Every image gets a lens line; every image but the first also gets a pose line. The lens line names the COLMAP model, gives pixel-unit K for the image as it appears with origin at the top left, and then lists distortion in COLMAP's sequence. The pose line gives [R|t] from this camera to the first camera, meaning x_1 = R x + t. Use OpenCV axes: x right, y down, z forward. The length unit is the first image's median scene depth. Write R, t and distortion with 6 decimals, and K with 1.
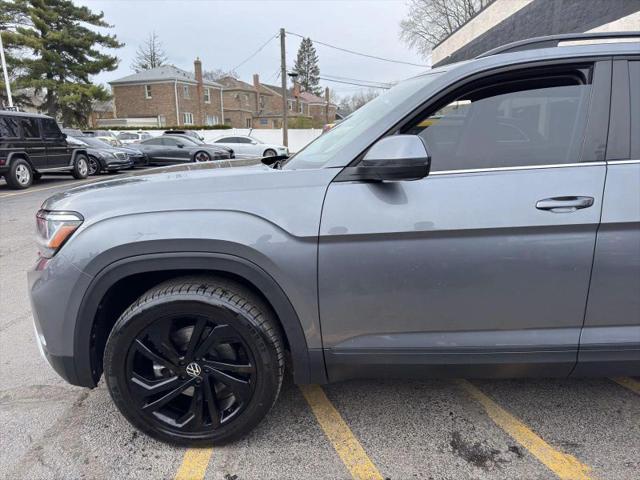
lens RADIAL K [[667.3, 0, 320.1], [0, 667.3, 247.7], [0, 0, 1]] dist [0.073783, -0.197255]
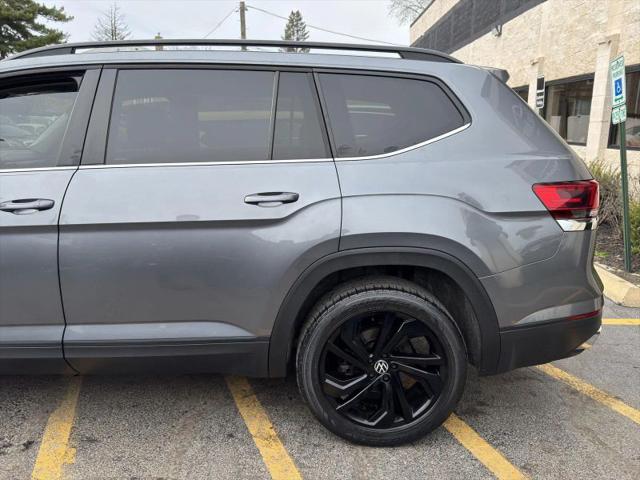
lens RADIAL K [[765.6, 0, 320.0], [0, 765.6, 240.0], [0, 0, 1]] dist [0.117085, -0.321518]
pose [[0.999846, 0.011271, -0.013473, 0.637309], [-0.011440, 0.999856, -0.012532, -0.001469], [0.013330, 0.012684, 0.999831, -0.155301]]
